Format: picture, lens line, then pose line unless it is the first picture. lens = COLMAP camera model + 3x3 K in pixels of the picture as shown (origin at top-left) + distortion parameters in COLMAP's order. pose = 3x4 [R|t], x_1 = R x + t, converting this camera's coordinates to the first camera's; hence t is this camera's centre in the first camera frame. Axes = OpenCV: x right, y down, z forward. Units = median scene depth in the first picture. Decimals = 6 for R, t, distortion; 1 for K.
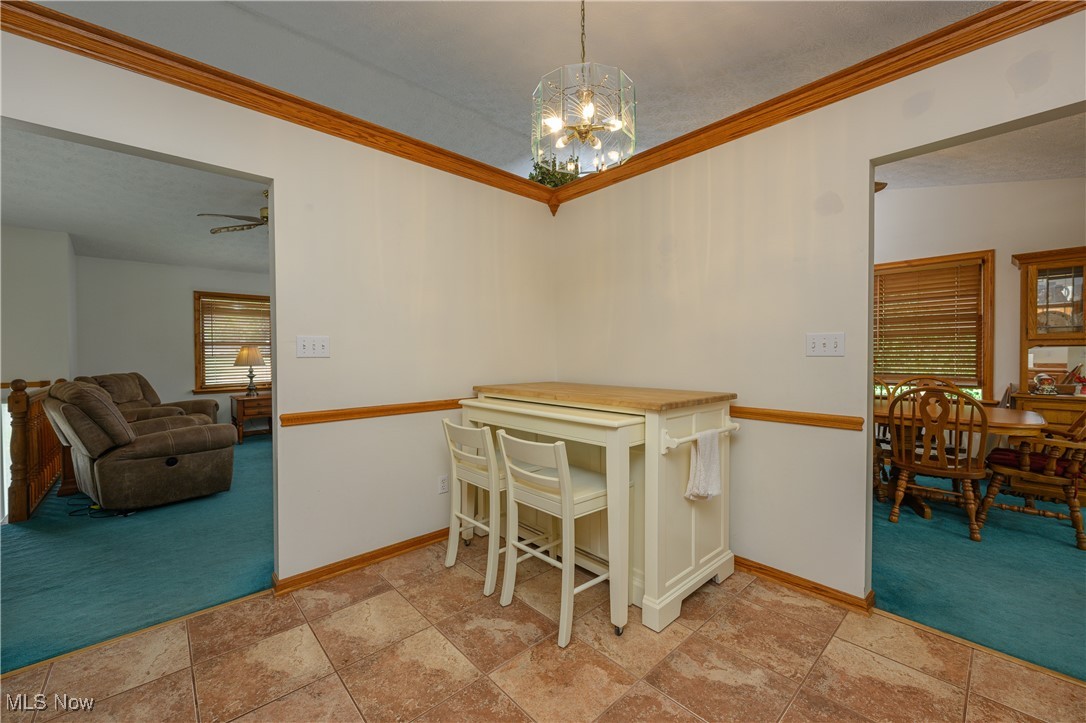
lens RADIAL K [[432.4, 0, 541.5], [0, 432.4, 359.9], [0, 0, 1]] dist [-0.000068, -0.000644]
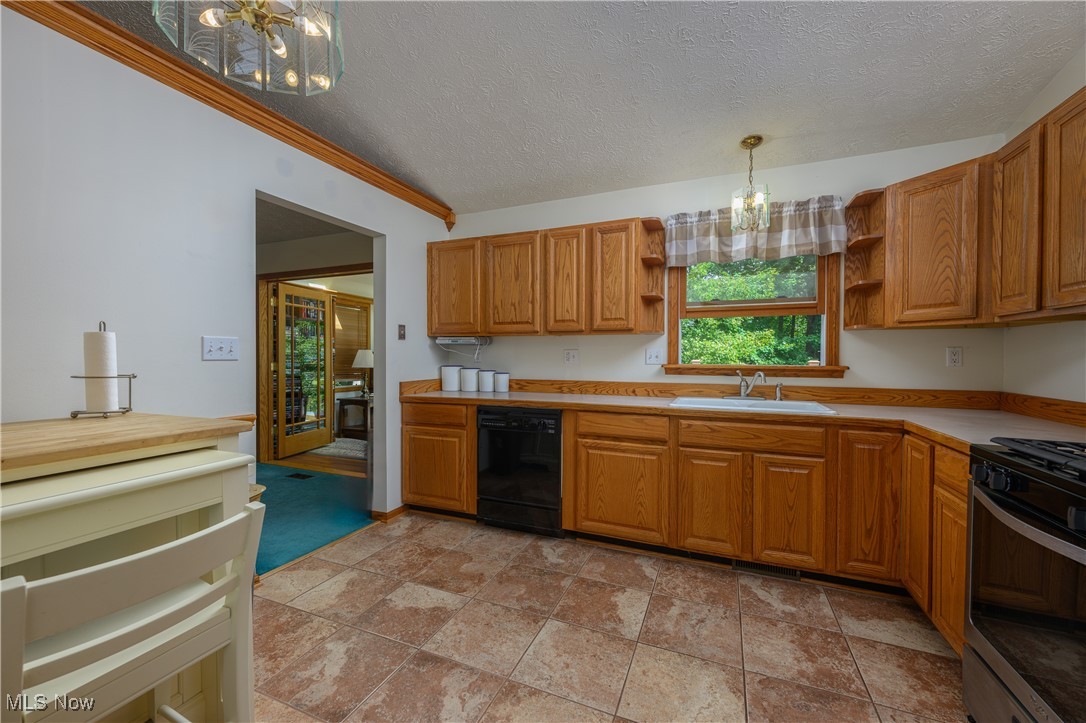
lens RADIAL K [[432.4, 0, 539.9], [0, 432.4, 362.2], [0, 0, 1]] dist [-0.000068, -0.000644]
pose [[-0.423832, -0.008611, 0.905700, -0.698652], [0.010717, 0.999837, 0.014521, -0.014211], [-0.905677, 0.015861, -0.423671, 0.933188]]
